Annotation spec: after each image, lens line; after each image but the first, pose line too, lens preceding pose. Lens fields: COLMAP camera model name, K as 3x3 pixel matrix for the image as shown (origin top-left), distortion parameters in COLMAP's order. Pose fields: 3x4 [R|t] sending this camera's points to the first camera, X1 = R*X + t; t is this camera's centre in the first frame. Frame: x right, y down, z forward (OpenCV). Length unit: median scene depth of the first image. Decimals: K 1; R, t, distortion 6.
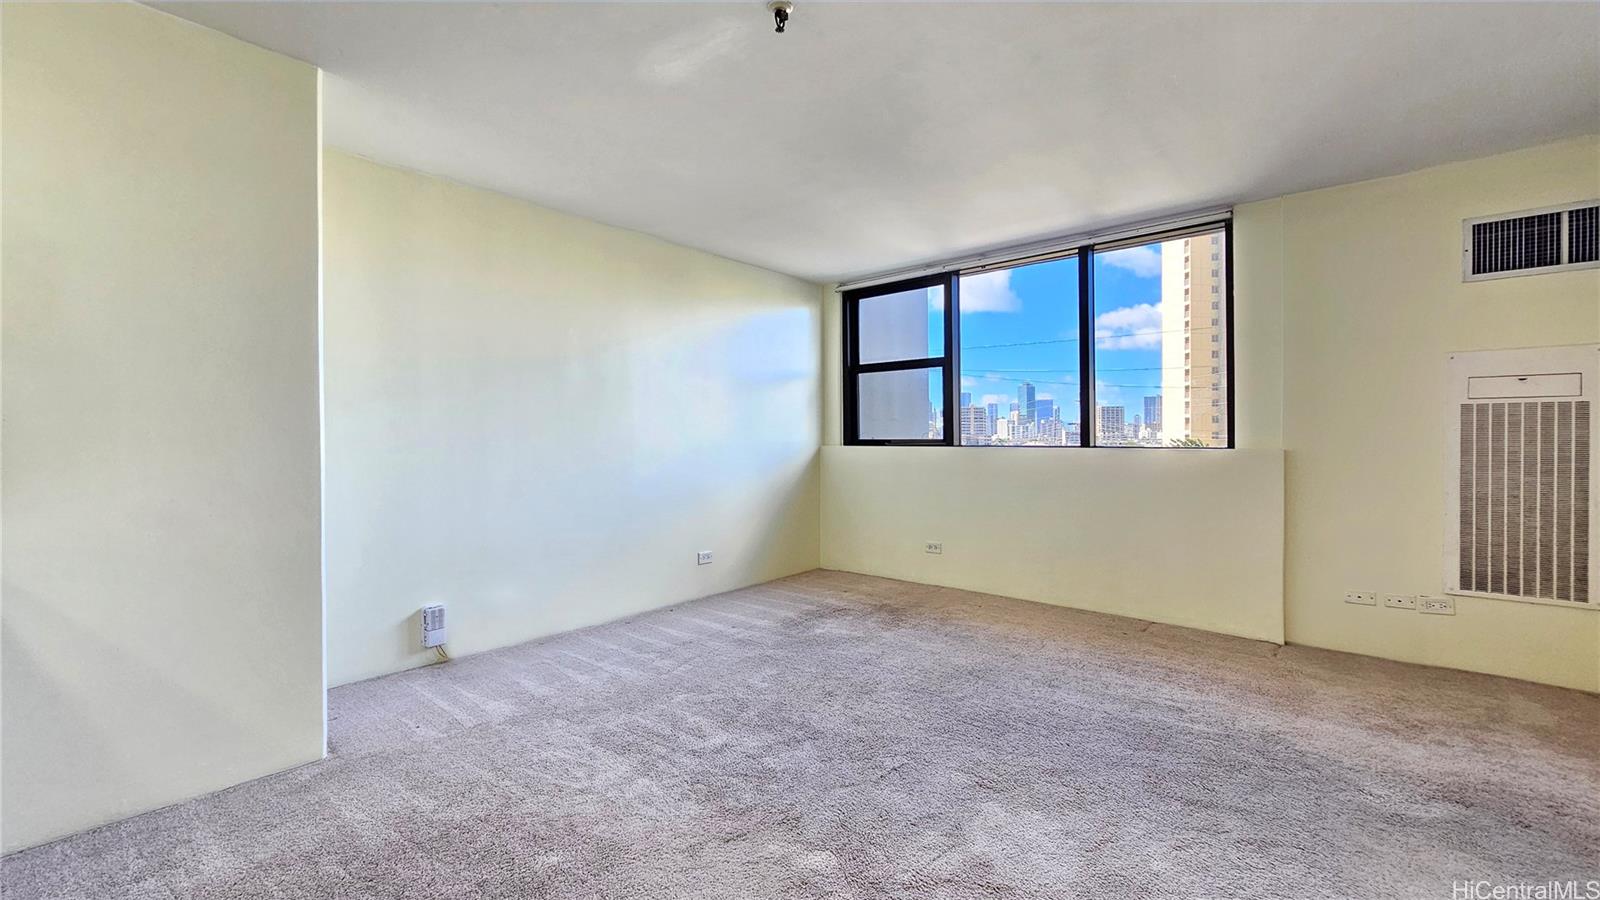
lens RADIAL K [[648.6, 0, 801.8], [0, 648.6, 446.1], [0, 0, 1]] dist [0.003225, 0.000261]
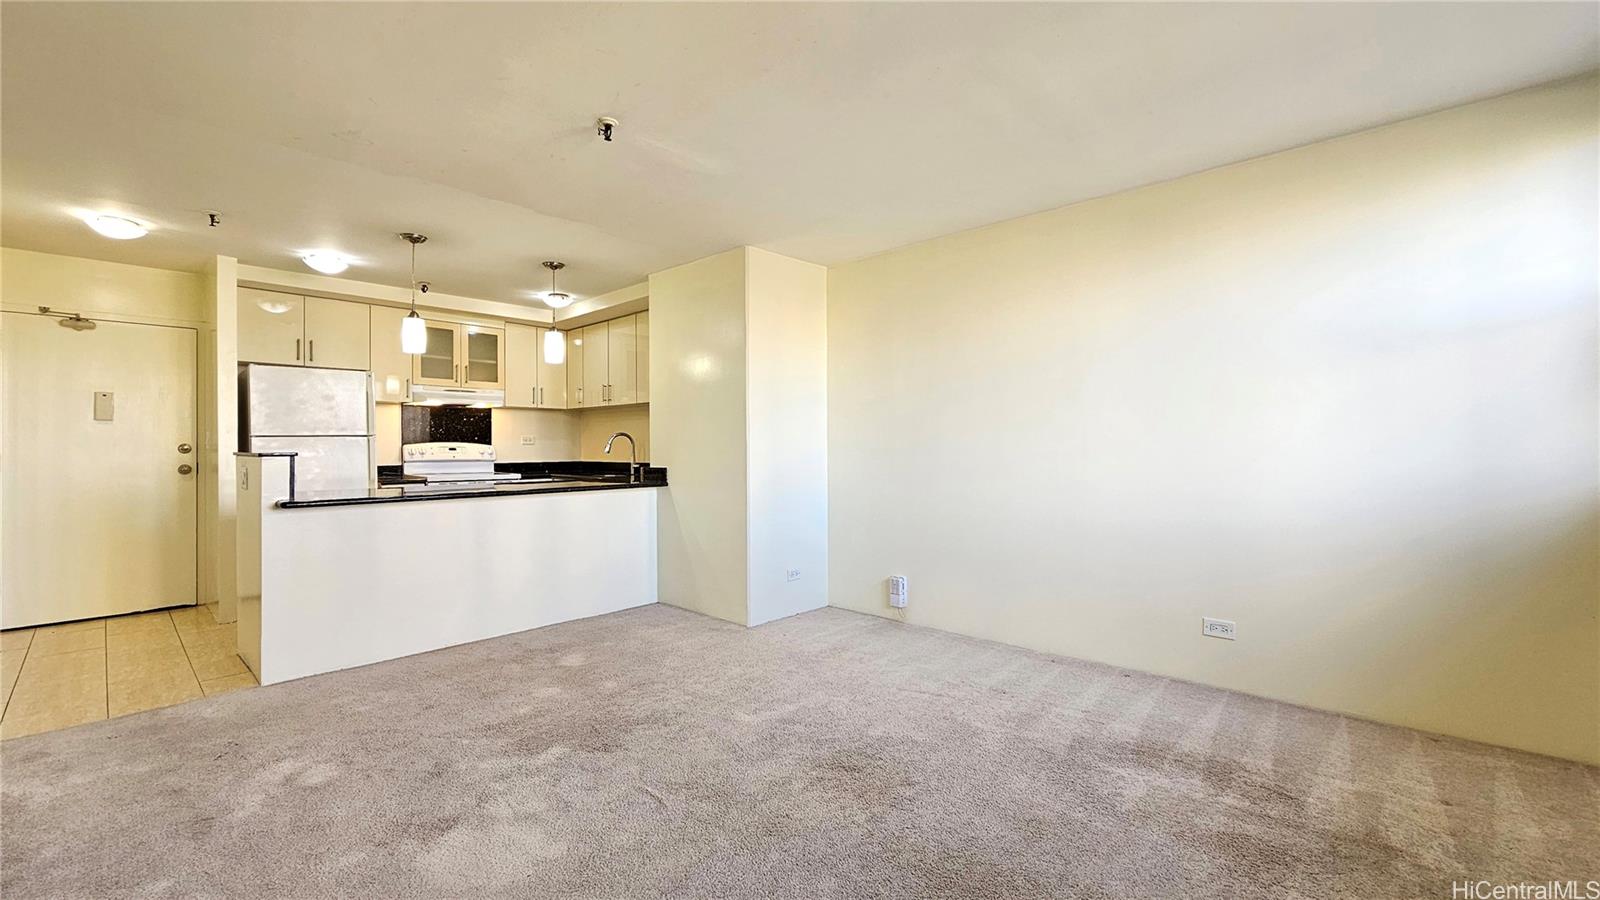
lens RADIAL K [[648.6, 0, 798.9], [0, 648.6, 446.2], [0, 0, 1]] dist [0.003225, 0.000261]
pose [[-0.047859, -0.002330, -0.998851, 0.654523], [-0.001881, 0.999996, -0.002242, -0.010795], [0.998852, 0.001772, -0.047863, 0.754799]]
